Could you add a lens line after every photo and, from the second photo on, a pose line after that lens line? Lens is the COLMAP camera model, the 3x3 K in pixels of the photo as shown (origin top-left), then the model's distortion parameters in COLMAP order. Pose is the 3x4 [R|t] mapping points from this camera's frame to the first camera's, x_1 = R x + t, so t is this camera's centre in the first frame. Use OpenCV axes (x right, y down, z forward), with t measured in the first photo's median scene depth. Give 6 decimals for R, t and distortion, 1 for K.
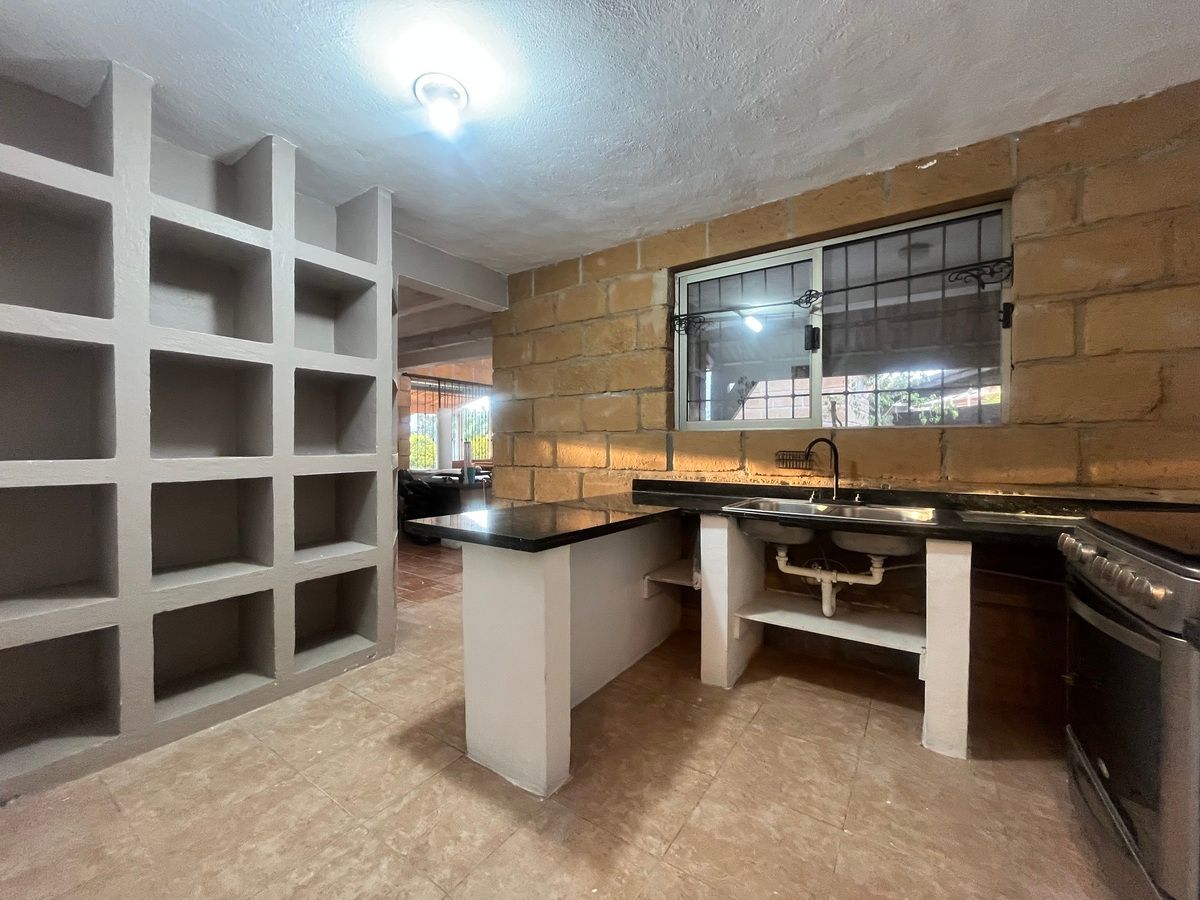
lens RADIAL K [[482.5, 0, 598.9], [0, 482.5, 448.7], [0, 0, 1]] dist [-0.004186, 0.000010]
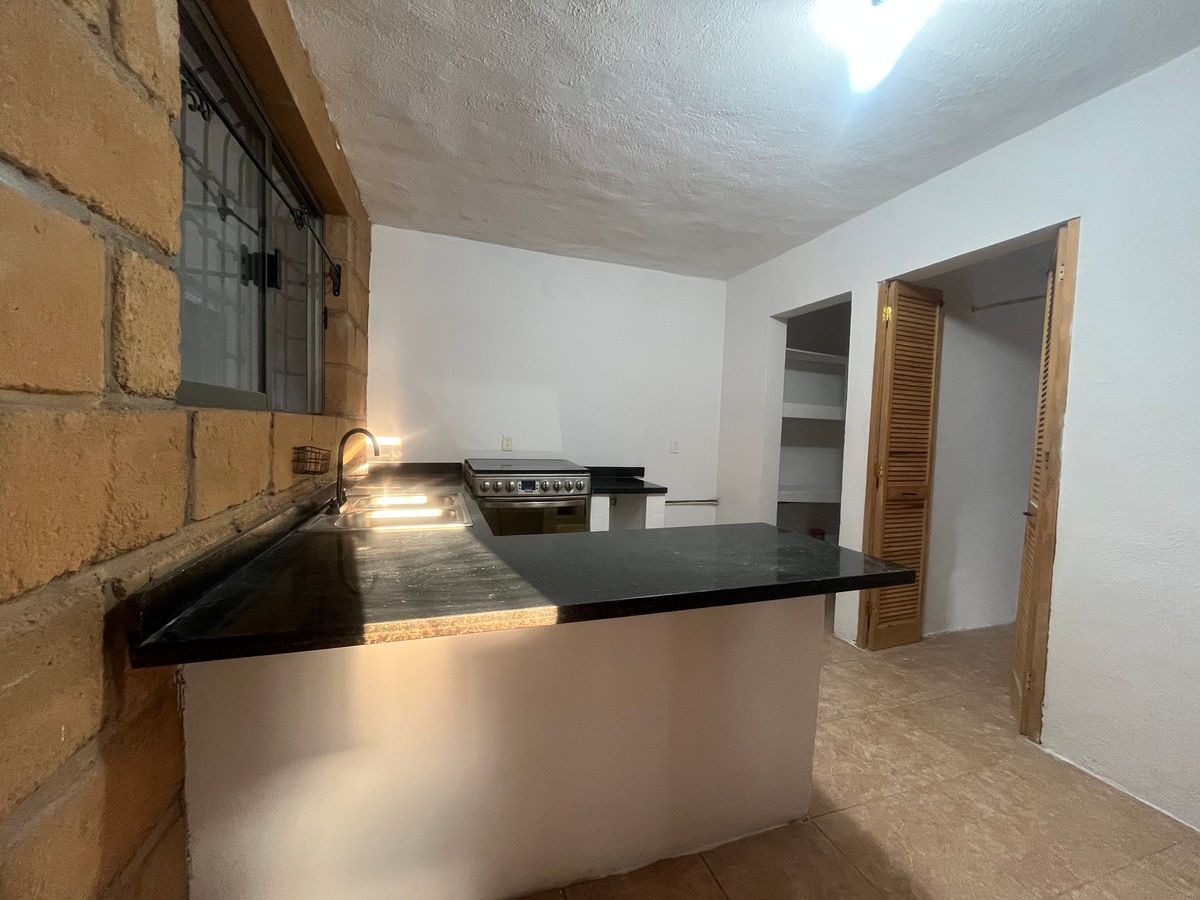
lens RADIAL K [[482.5, 0, 598.9], [0, 482.5, 448.7], [0, 0, 1]] dist [-0.004186, 0.000010]
pose [[-0.794464, -0.052042, 0.605078, -0.358458], [-0.026534, 0.998345, 0.051027, -0.042915], [-0.606732, 0.024483, -0.794530, 1.467487]]
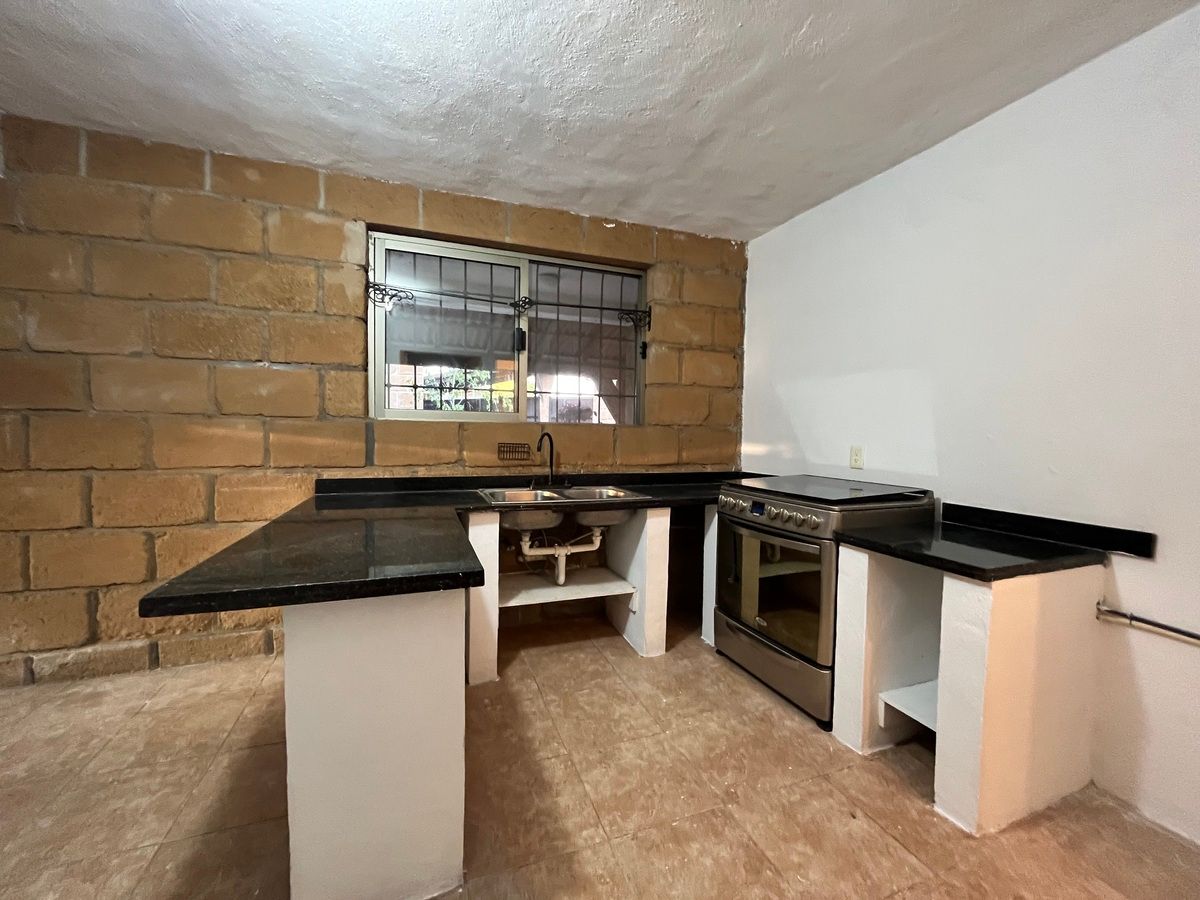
lens RADIAL K [[482.5, 0, 598.9], [0, 482.5, 448.7], [0, 0, 1]] dist [-0.004186, 0.000010]
pose [[0.575266, -0.020277, 0.817715, -0.423033], [-0.011423, 0.999396, 0.032818, -0.023728], [-0.817887, -0.028220, 0.574687, 0.251501]]
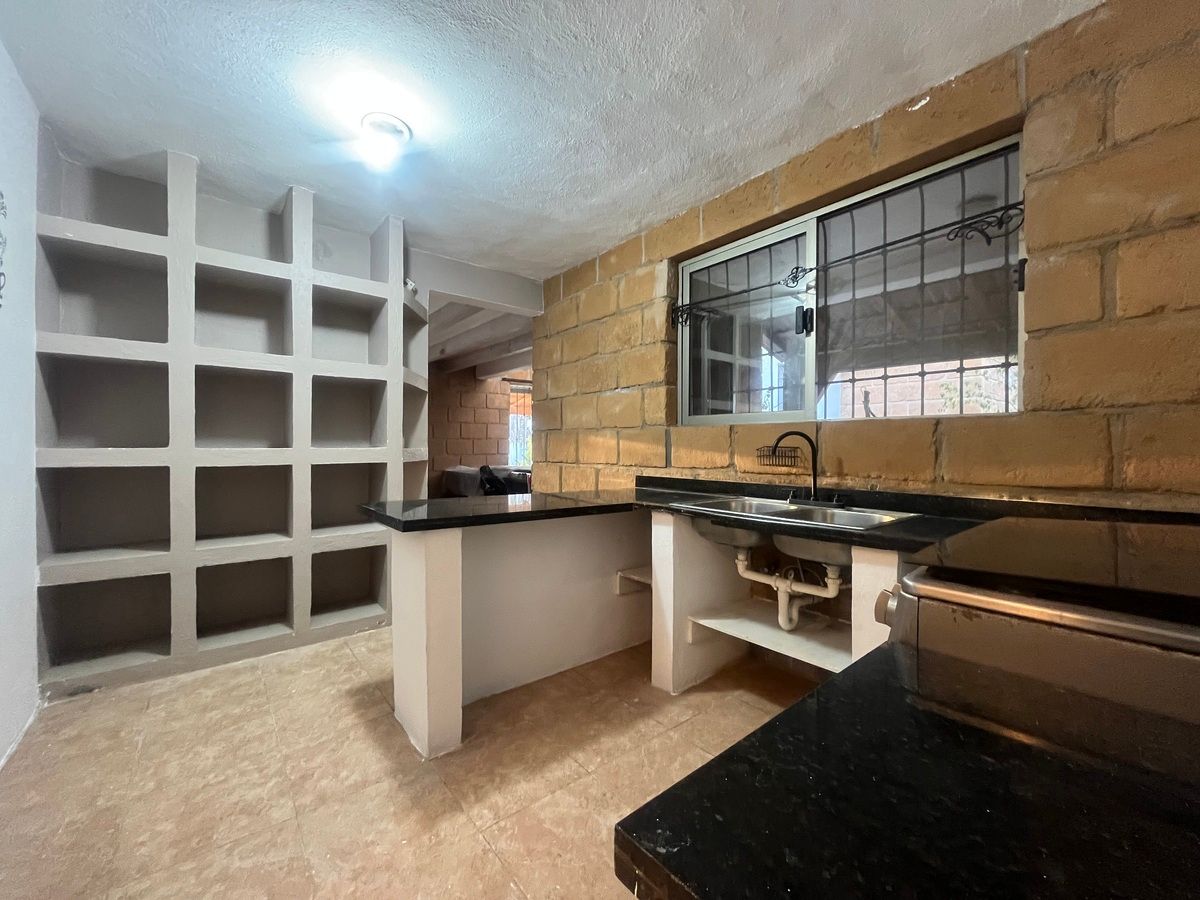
lens RADIAL K [[482.5, 0, 598.9], [0, 482.5, 448.7], [0, 0, 1]] dist [-0.004186, 0.000010]
pose [[0.959666, 0.004391, -0.281108, 0.385846], [-0.005159, 0.999985, -0.001992, 0.014982], [0.281095, 0.003362, 0.959674, 0.040396]]
